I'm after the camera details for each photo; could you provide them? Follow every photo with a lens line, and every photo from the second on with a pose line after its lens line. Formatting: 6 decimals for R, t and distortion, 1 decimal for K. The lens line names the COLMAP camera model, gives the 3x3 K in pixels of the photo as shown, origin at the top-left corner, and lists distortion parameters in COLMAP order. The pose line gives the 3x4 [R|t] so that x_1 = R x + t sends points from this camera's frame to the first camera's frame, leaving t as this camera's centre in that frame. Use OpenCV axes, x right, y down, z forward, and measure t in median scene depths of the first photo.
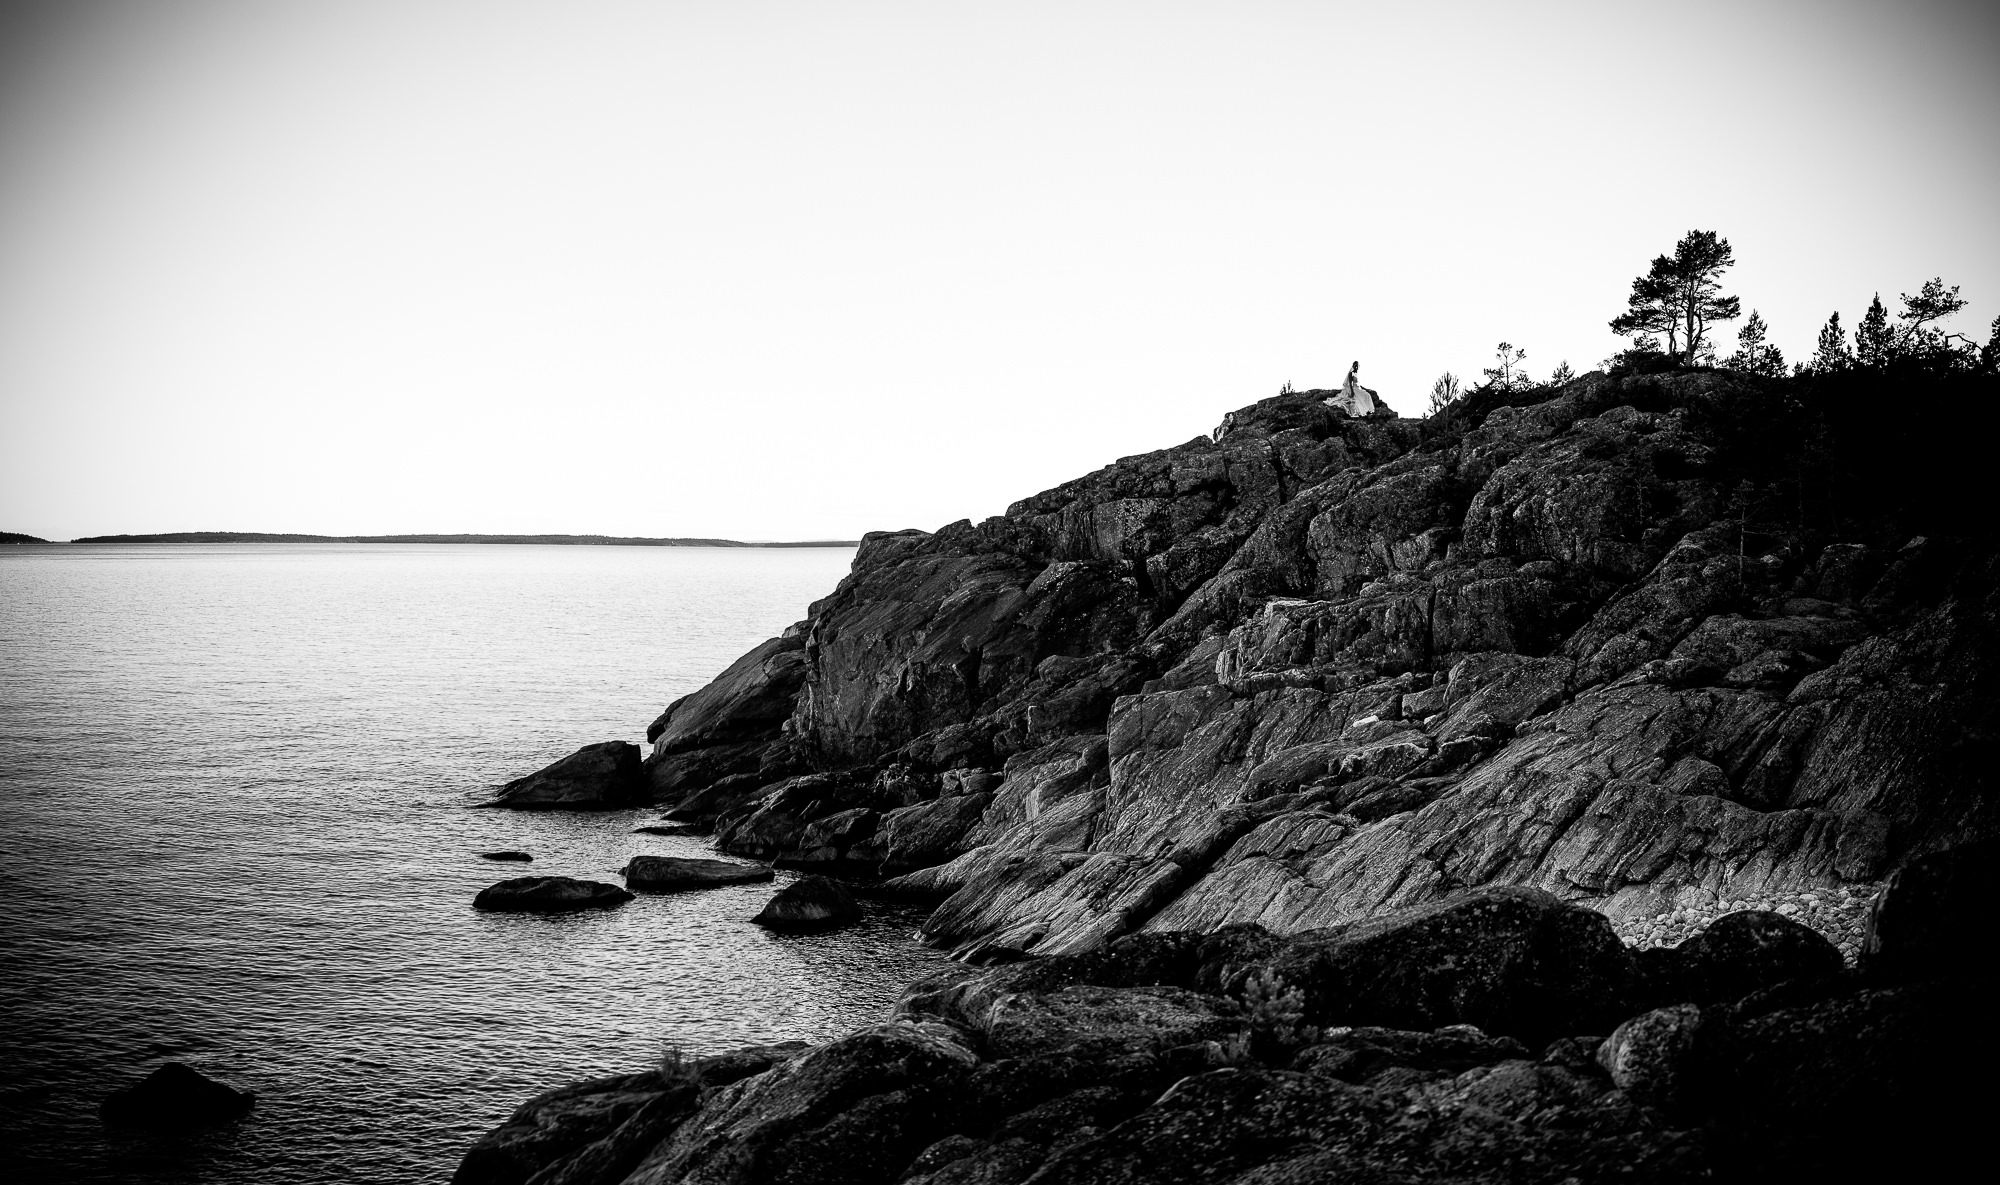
lens RADIAL K [[2501.5, 0, 916.1], [0, 2501.5, 511.4], [0, 0, 1]] dist [-0.300960, 0.723126]
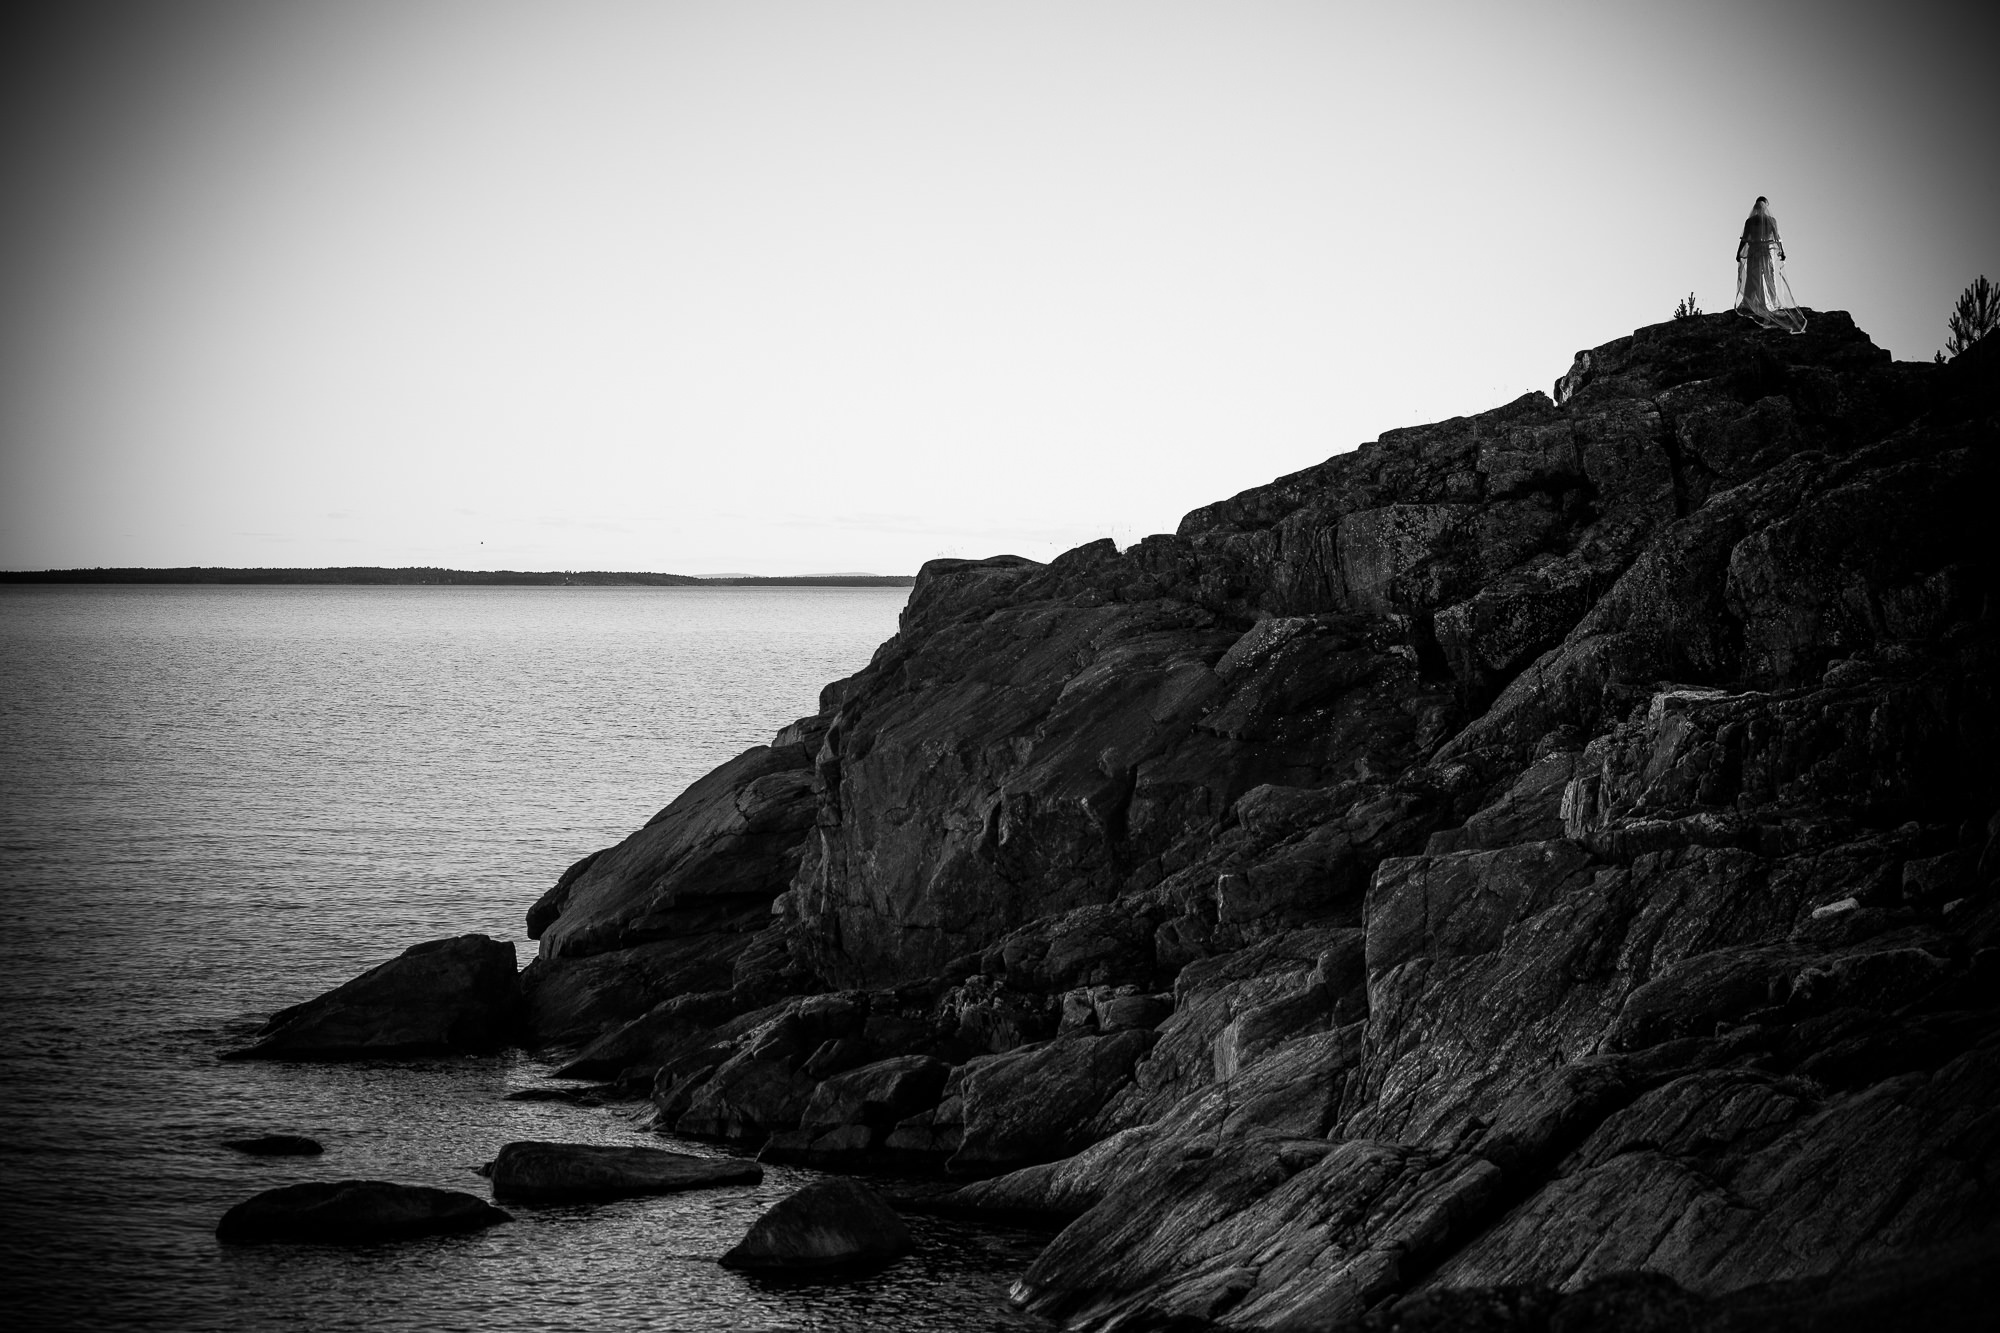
lens RADIAL K [[4423.5, 0, 1000.0], [0, 4423.5, 666.5], [0, 0, 1]] dist [-0.170438, -0.579013]
pose [[0.999933, 0.011586, -0.000577, -0.003567], [-0.011565, 0.999533, 0.028282, 0.004883], [0.000904, -0.028274, 0.999600, 0.023020]]
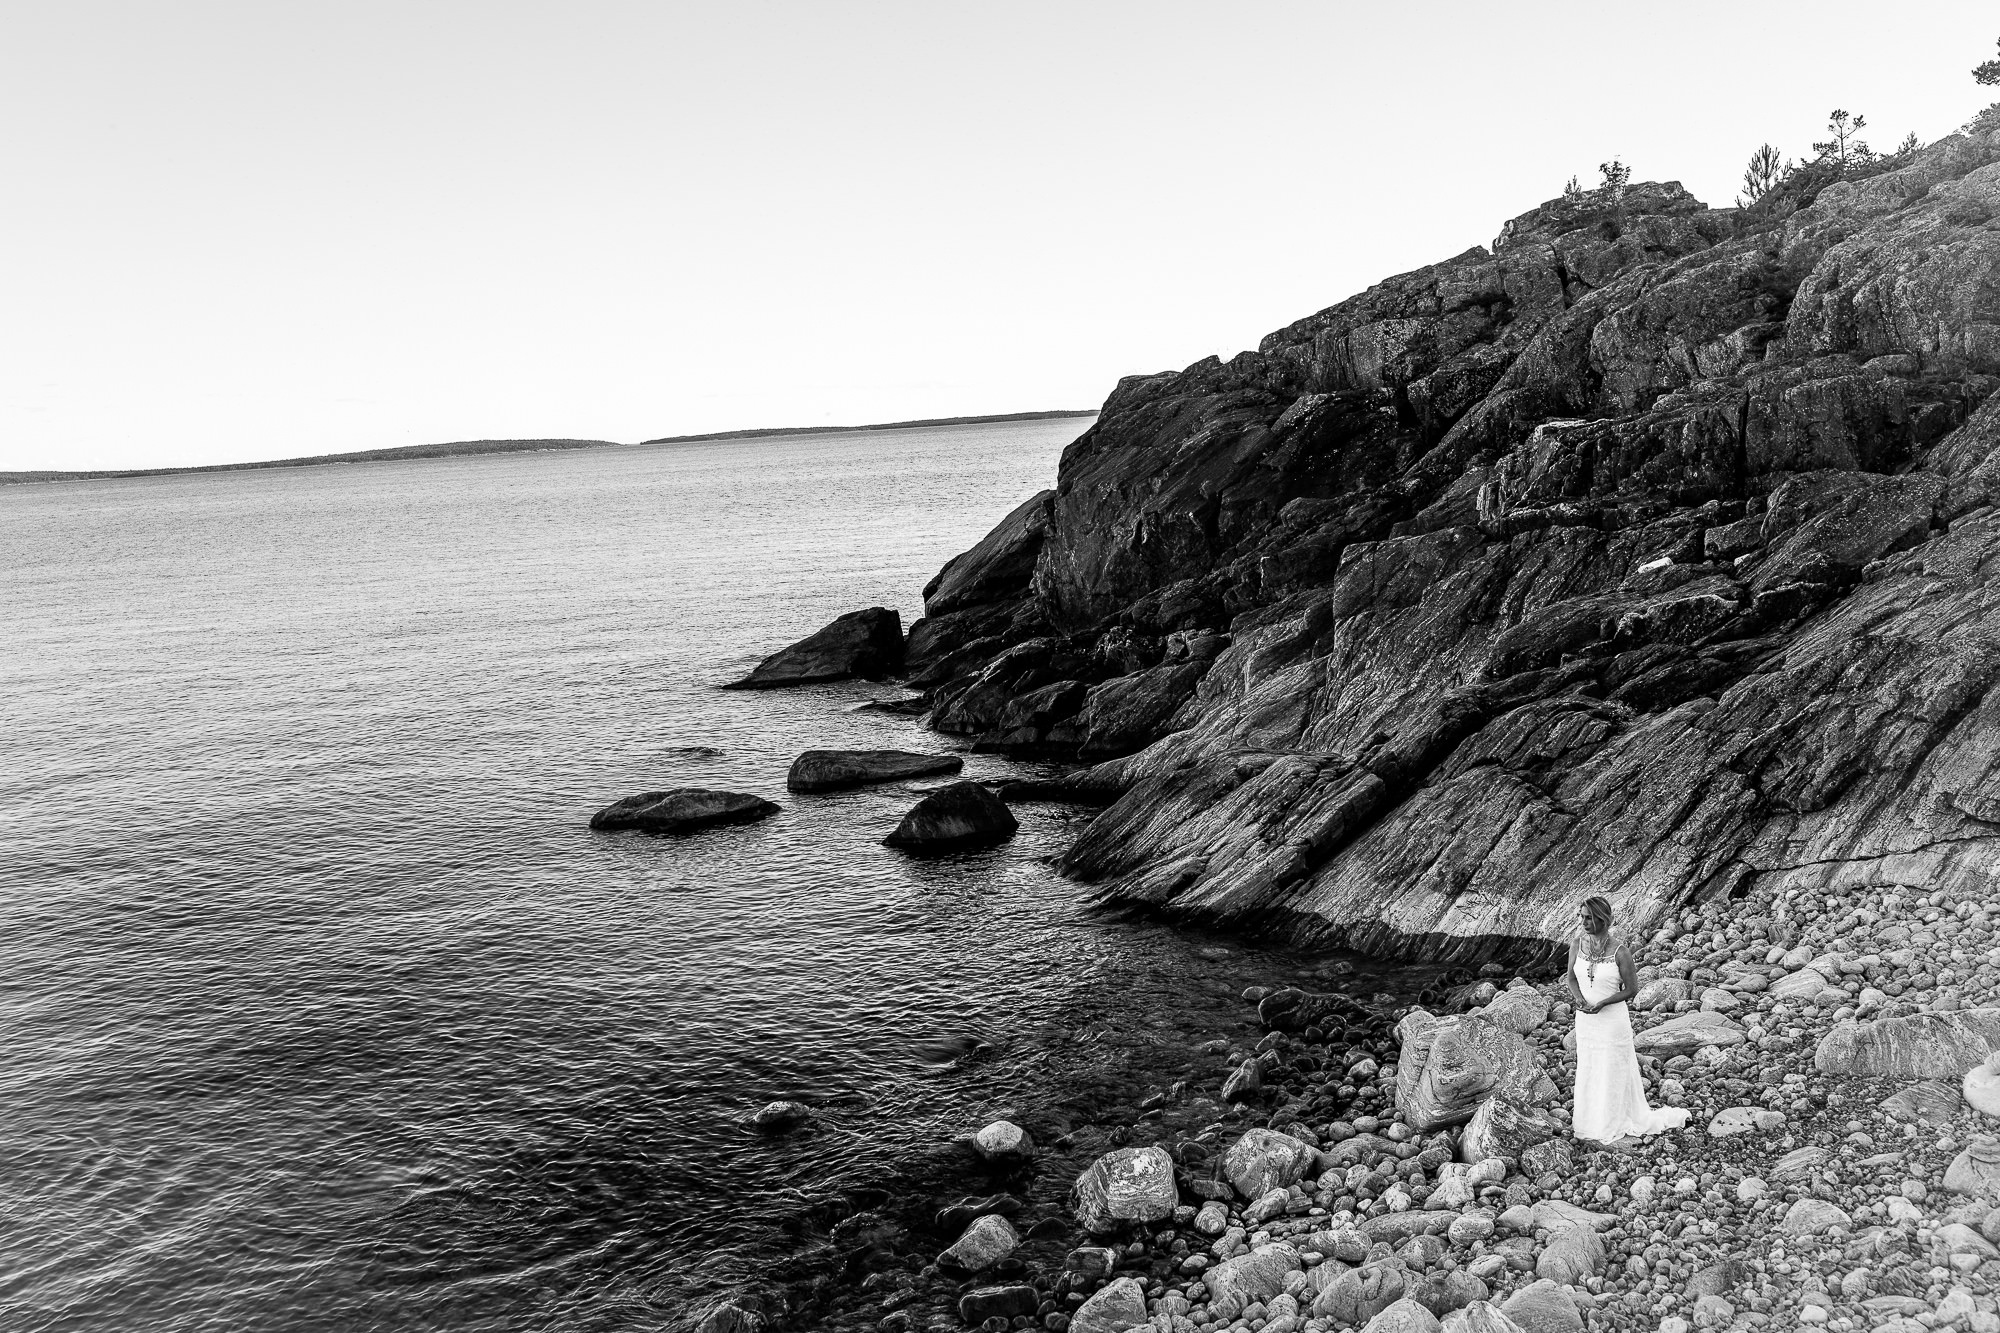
lens RADIAL K [[1907.9, 0, 993.7], [0, 1907.9, 664.9], [0, 0, 1]] dist [0.001738, -0.014046]
pose [[0.983450, -0.034252, -0.177910, 0.072404], [0.059190, 0.988827, 0.136813, 0.017888], [0.171236, -0.145080, 0.974490, 0.323999]]
